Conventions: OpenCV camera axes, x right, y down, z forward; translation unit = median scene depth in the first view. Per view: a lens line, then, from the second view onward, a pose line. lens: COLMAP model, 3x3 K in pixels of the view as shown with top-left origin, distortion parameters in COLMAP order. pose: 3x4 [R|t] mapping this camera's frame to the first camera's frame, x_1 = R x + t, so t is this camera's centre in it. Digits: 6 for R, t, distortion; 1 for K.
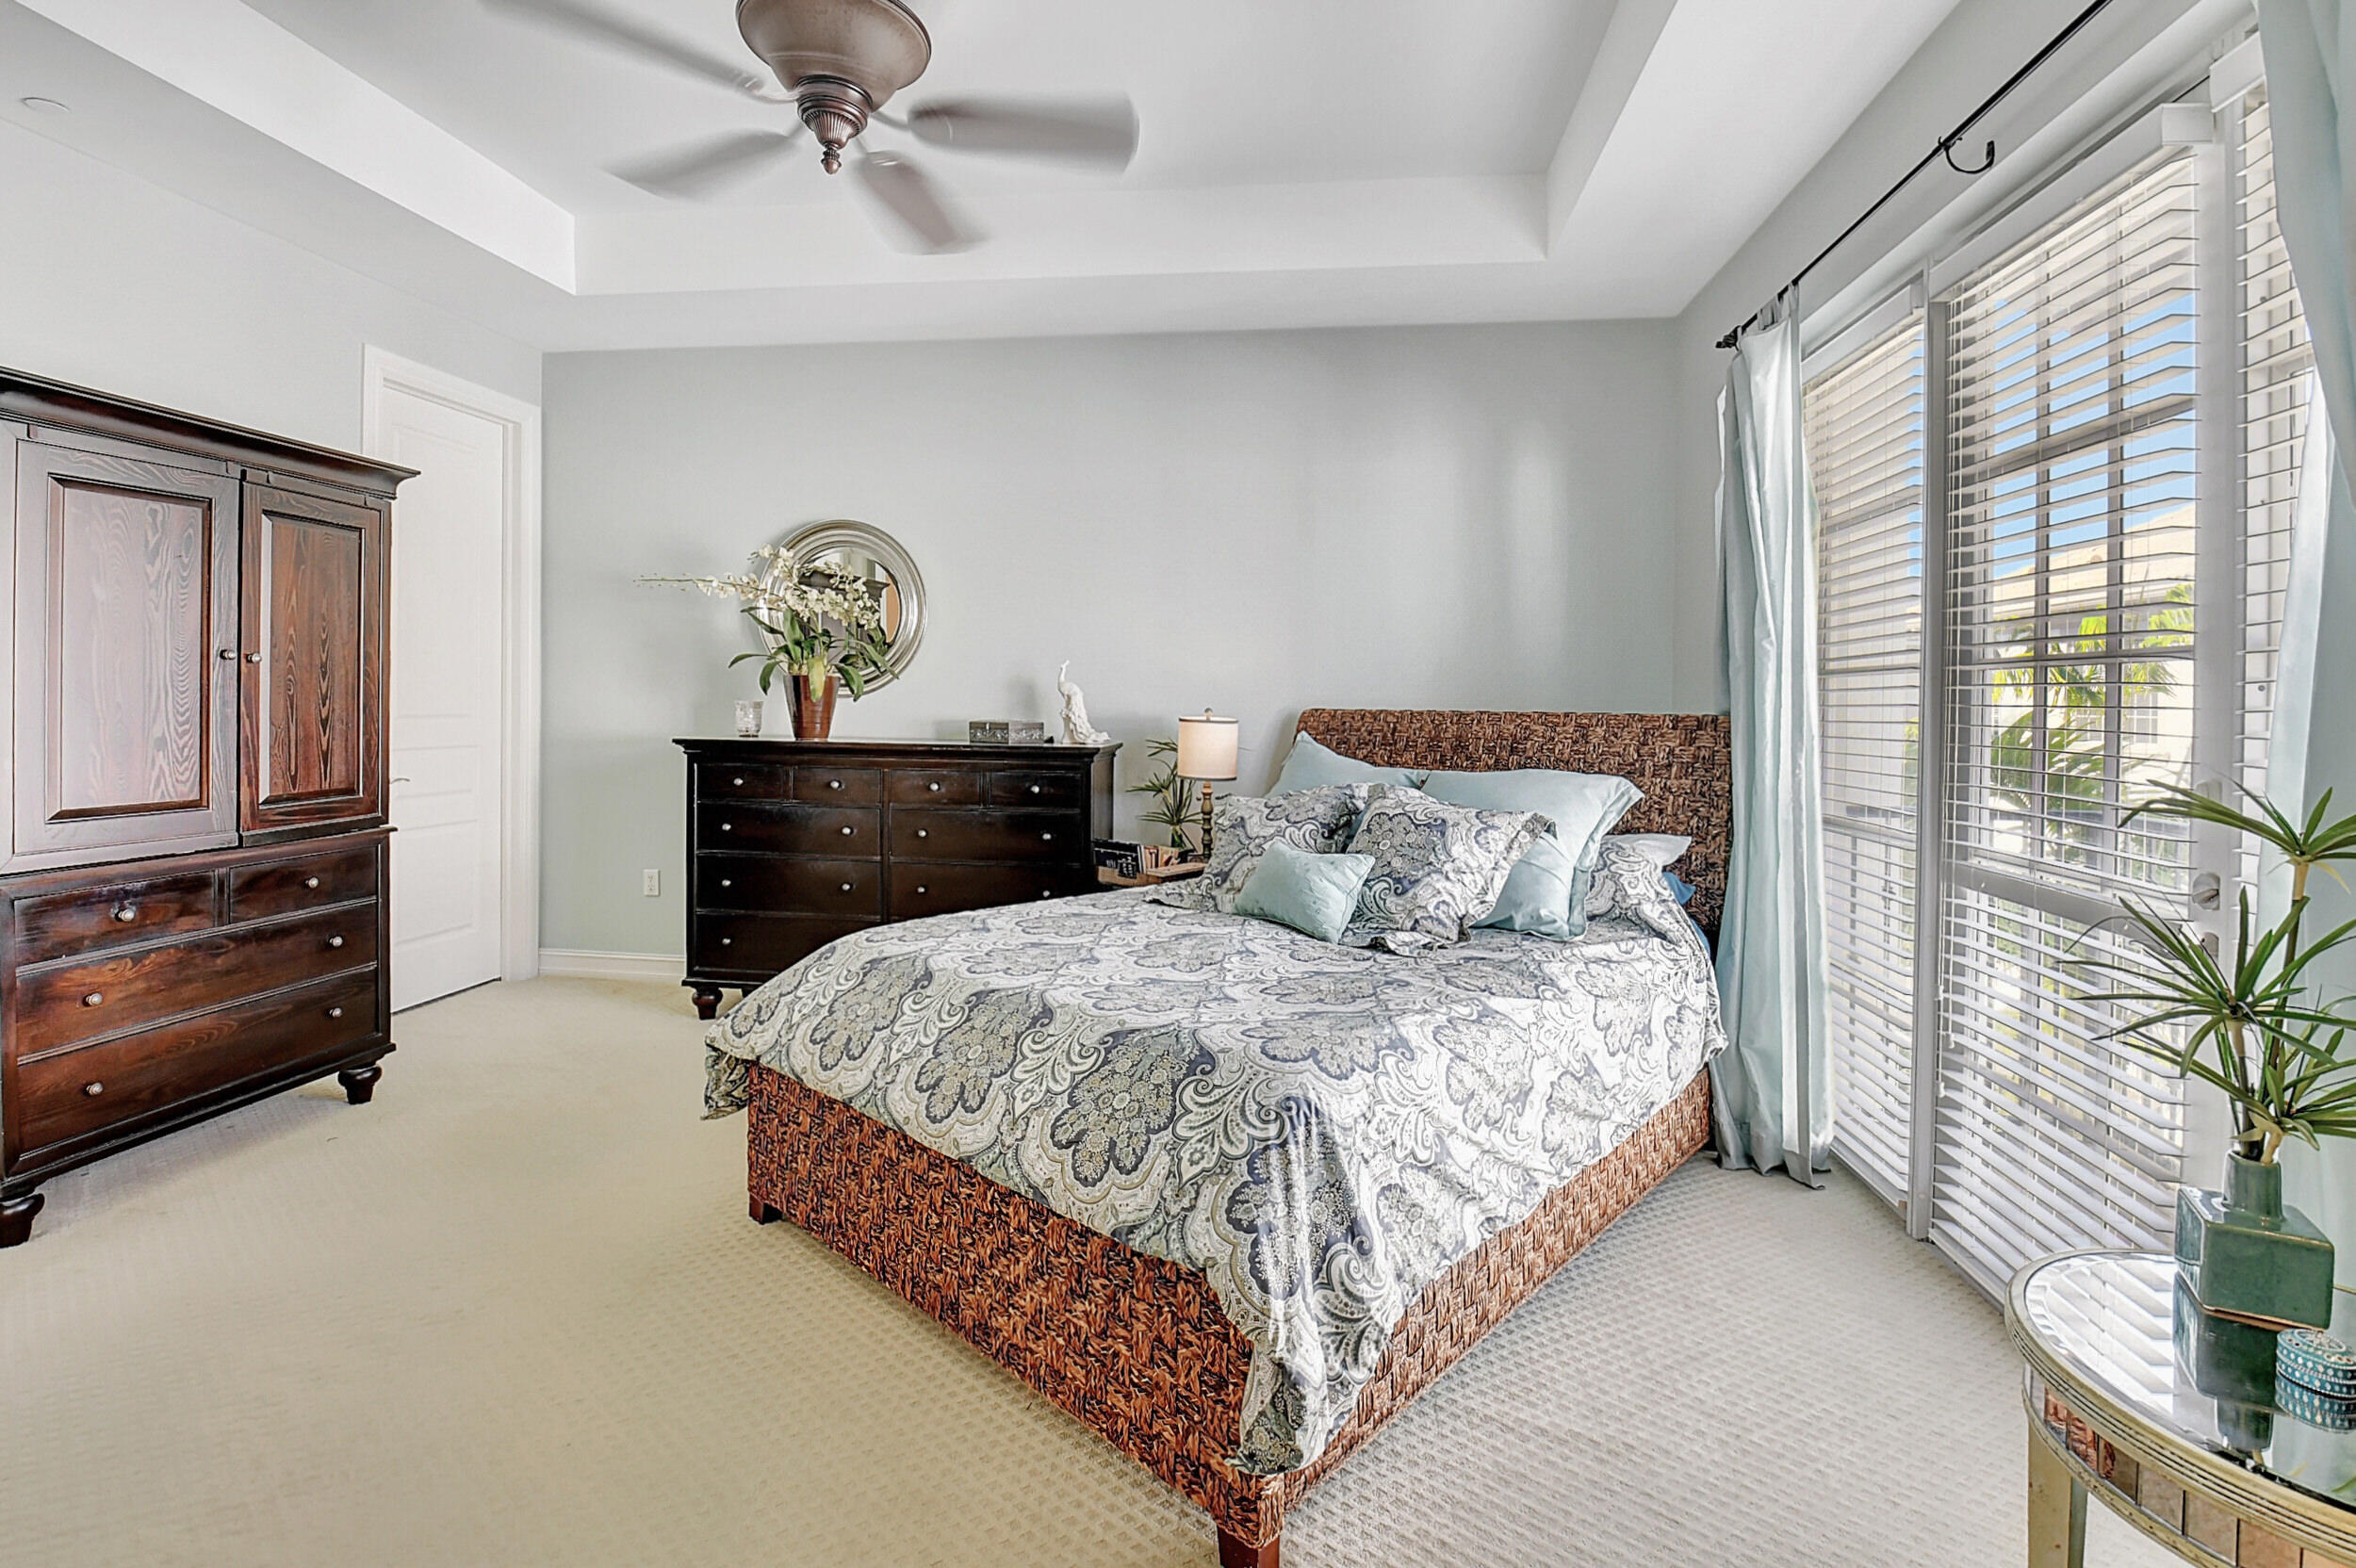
lens RADIAL K [[1073.6, 0, 1181.9], [0, 1073.6, 718.1], [0, 0, 1]] dist [0.014339, -0.022581]
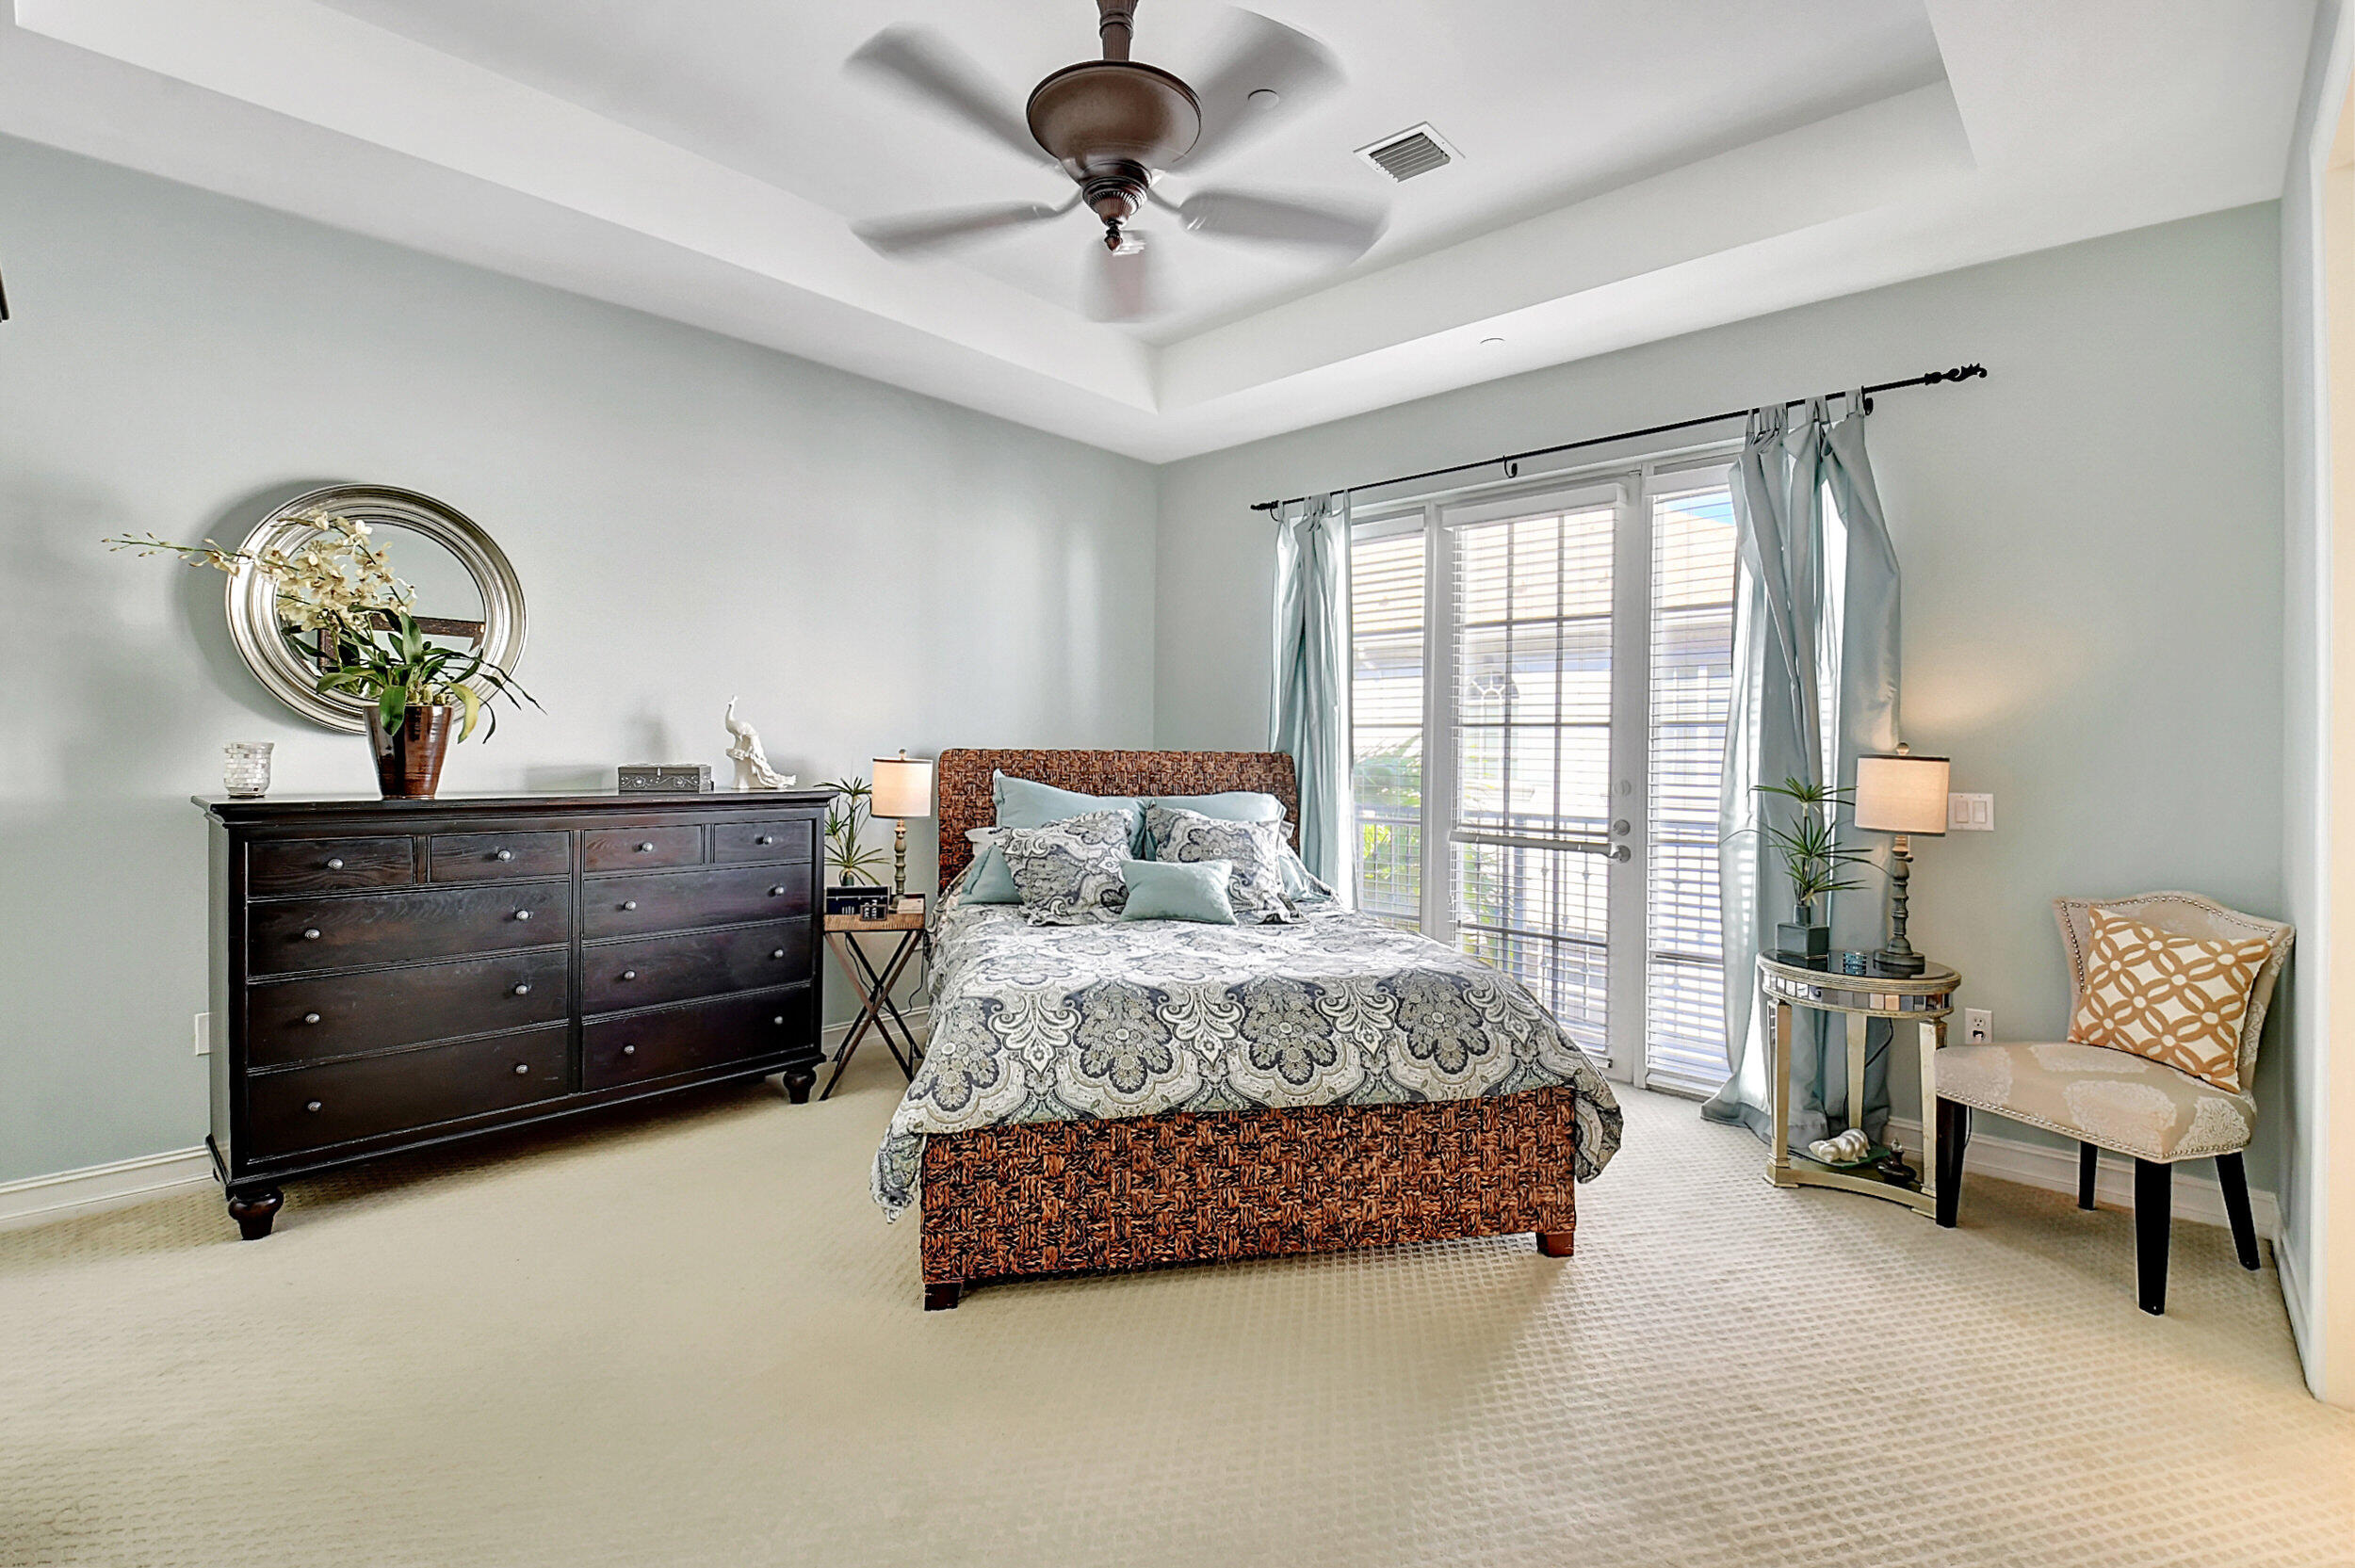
lens RADIAL K [[1044.0, 0, 1182.0], [0, 1044.0, 760.5], [0, 0, 1]] dist [0.016073, -0.012091]
pose [[0.586402, -0.015935, 0.809864, -0.715752], [0.007174, 0.999869, 0.014479, -0.012544], [-0.809989, -0.002681, 0.586440, 0.217475]]
